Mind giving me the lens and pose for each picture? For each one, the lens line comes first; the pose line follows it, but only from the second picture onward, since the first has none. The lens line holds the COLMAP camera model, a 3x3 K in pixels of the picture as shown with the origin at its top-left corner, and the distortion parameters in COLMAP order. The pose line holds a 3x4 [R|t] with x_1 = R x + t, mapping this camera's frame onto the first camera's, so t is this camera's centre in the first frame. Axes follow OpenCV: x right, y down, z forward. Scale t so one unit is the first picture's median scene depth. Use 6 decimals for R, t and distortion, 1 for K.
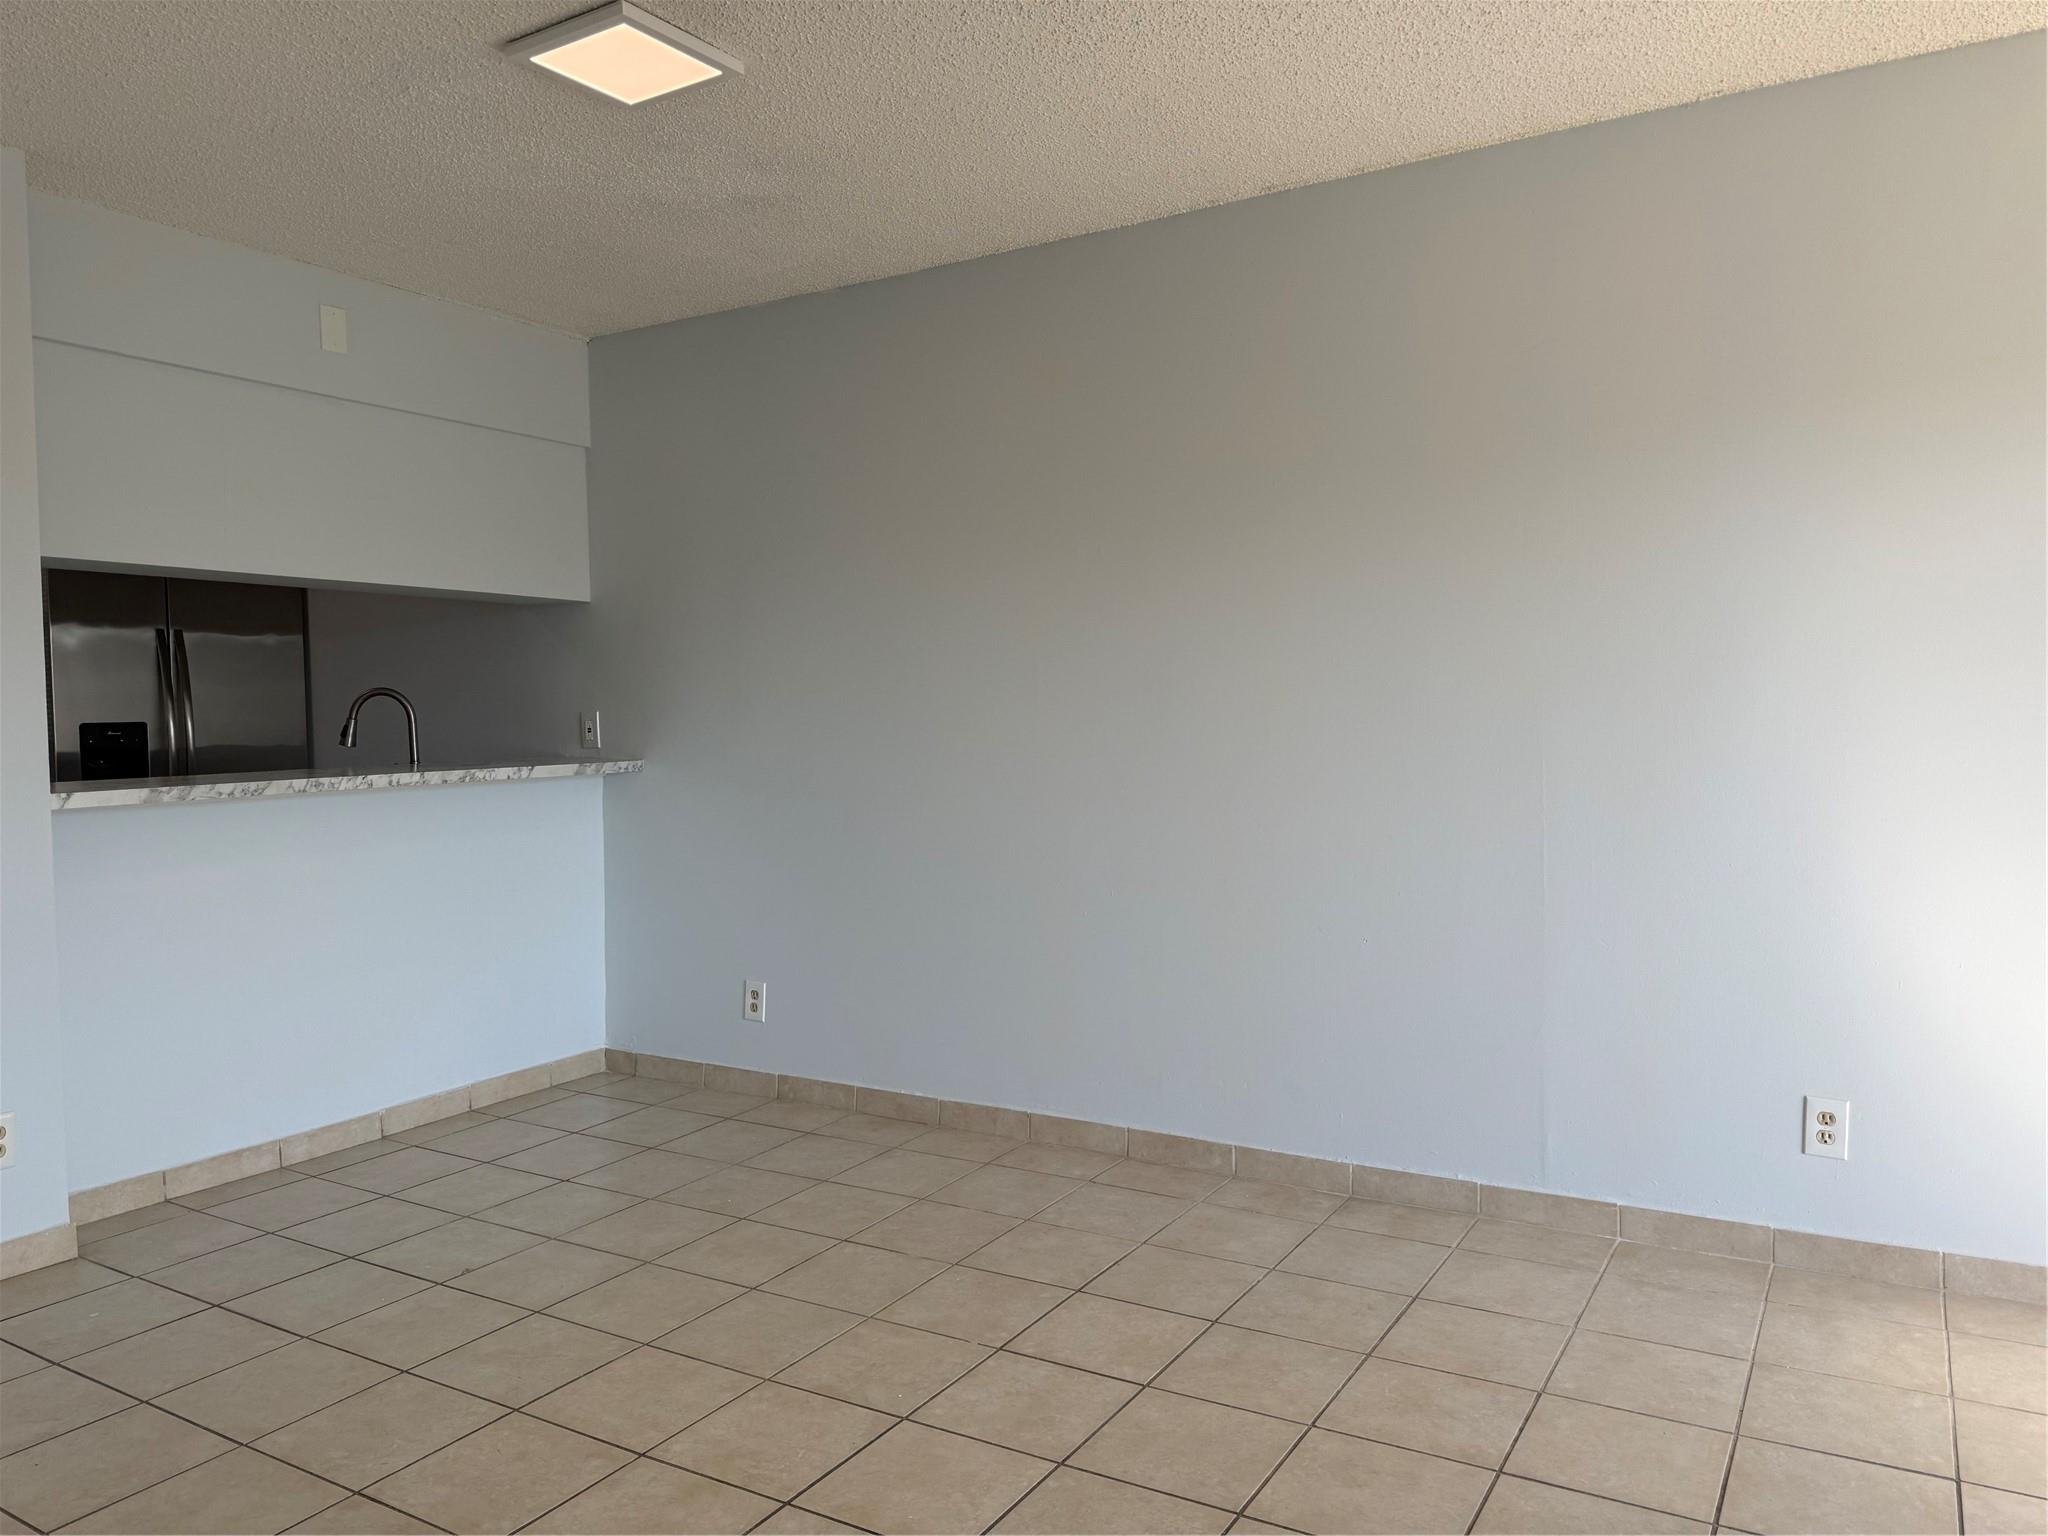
lens RADIAL K [[1438.4, 0, 1024.0], [0, 1438.4, 768.0], [0, 0, 1]] dist [0.069041, -0.090012]
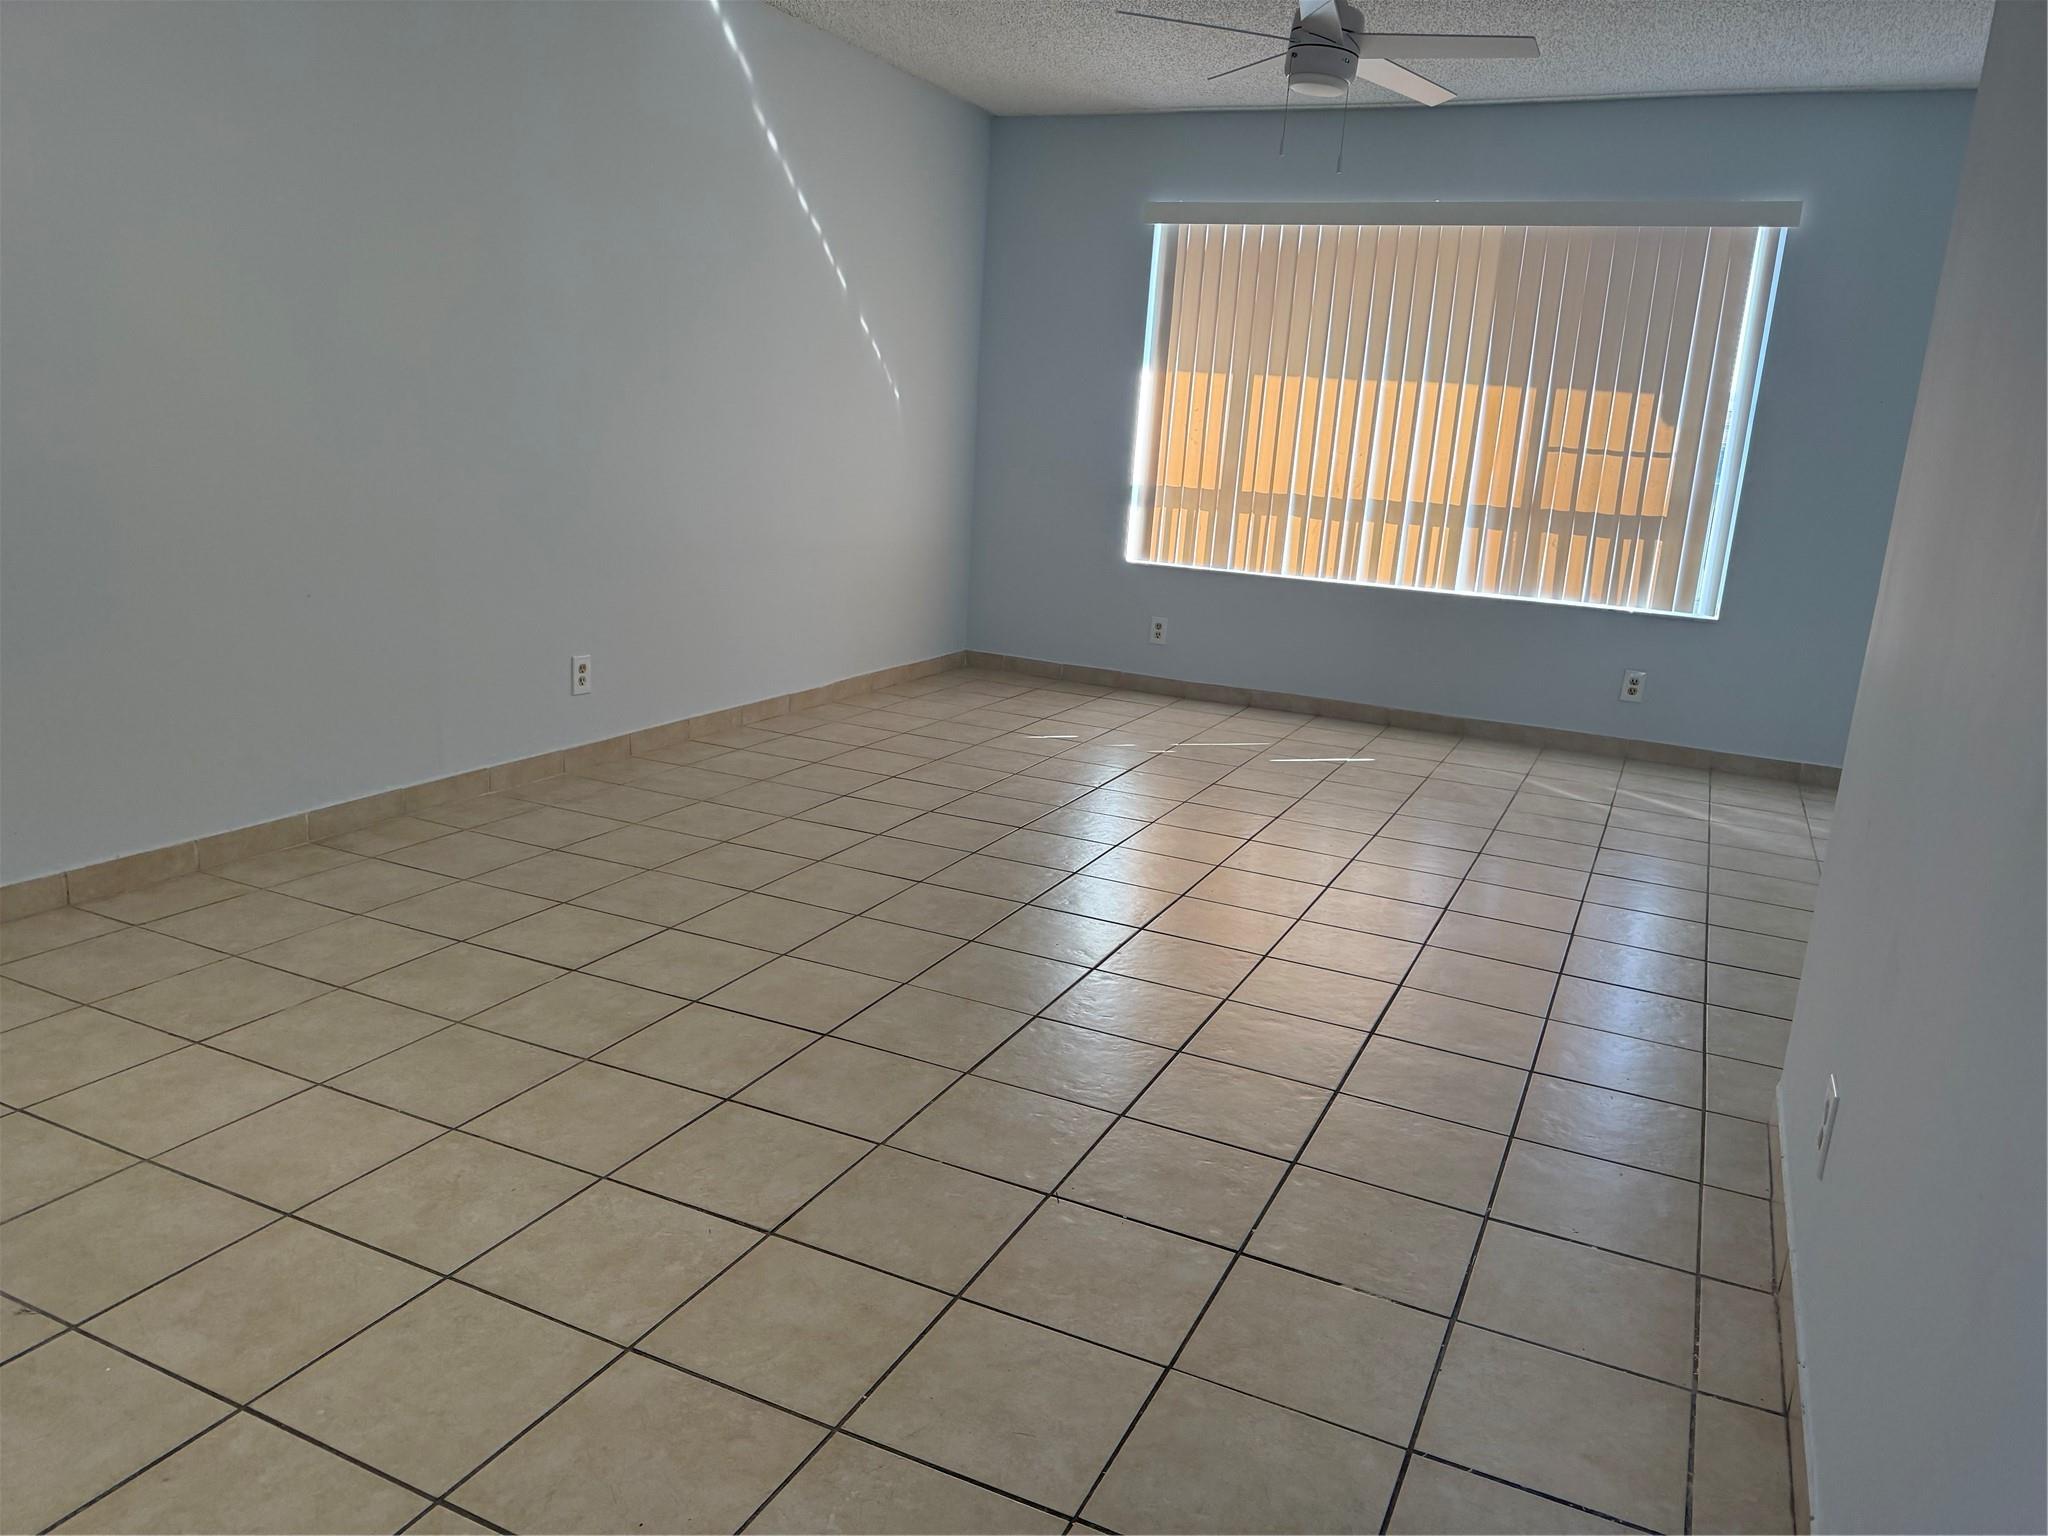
lens RADIAL K [[1444.6, 0, 1023.9], [0, 1444.6, 781.3], [0, 0, 1]] dist [0.149382, -0.238267]
pose [[-0.103573, -0.227673, 0.968214, -0.757865], [-0.018272, 0.973720, 0.227014, 0.002118], [-0.994454, 0.005822, -0.105012, 0.539296]]
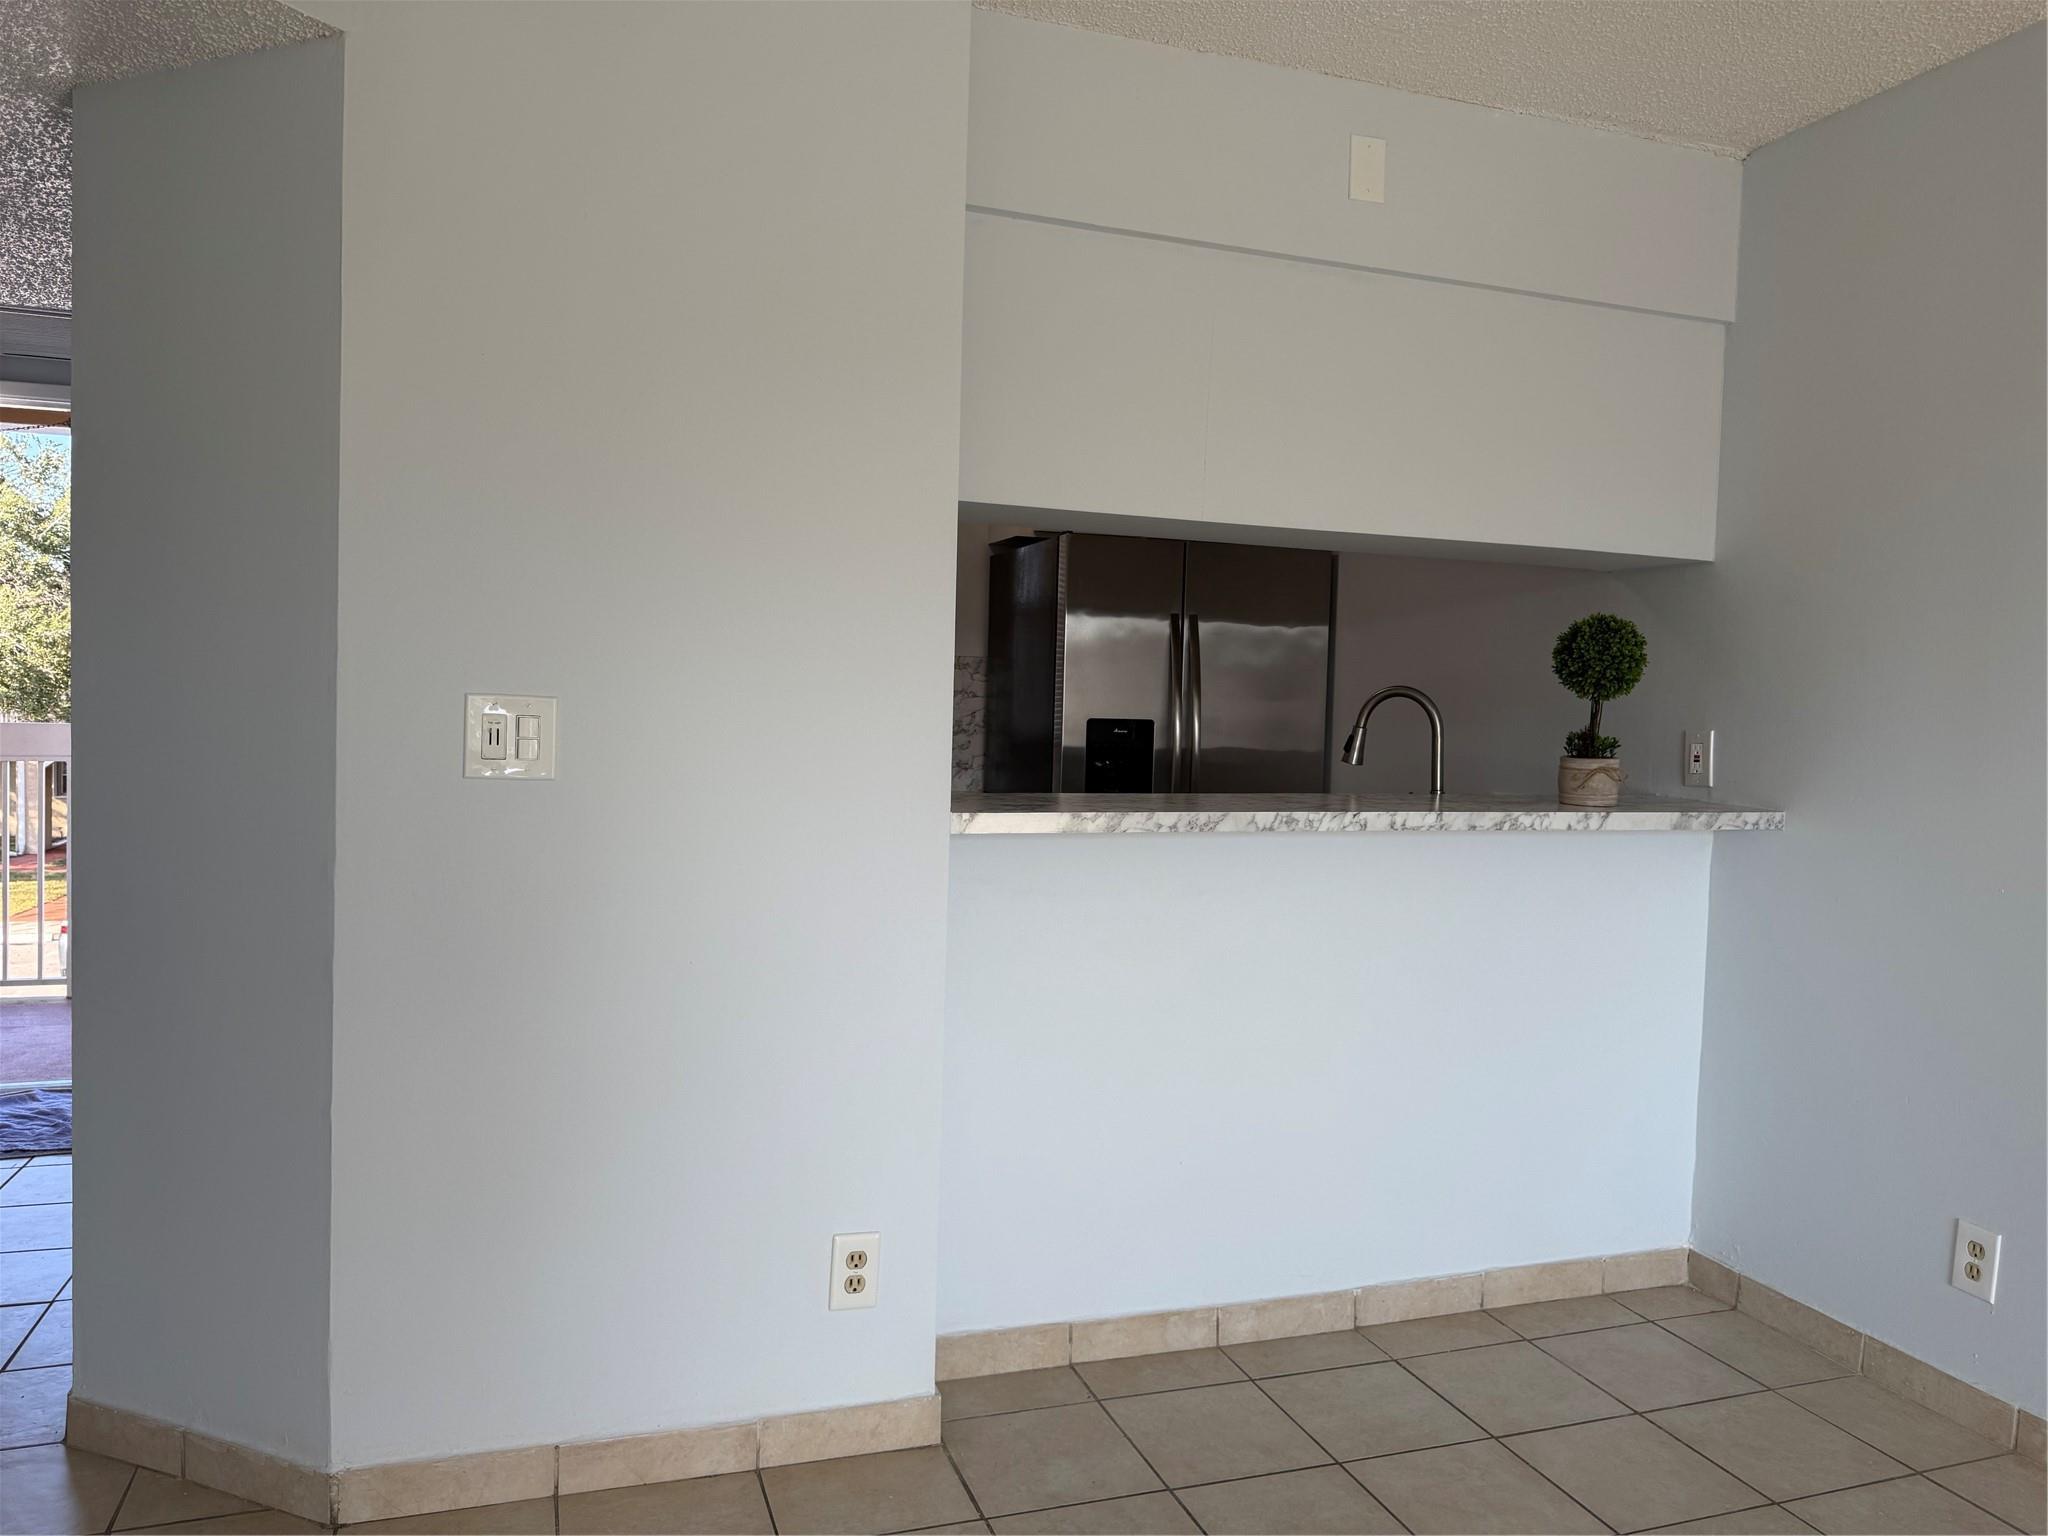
lens RADIAL K [[1457.9, 0, 1038.4], [0, 1457.9, 769.4], [0, 0, 1]] dist [0.100126, -0.131884]
pose [[0.771885, 0.063646, -0.632569, -0.134250], [-0.067890, 0.997539, 0.017525, -0.016170], [0.632127, 0.029418, 0.774306, 0.368198]]
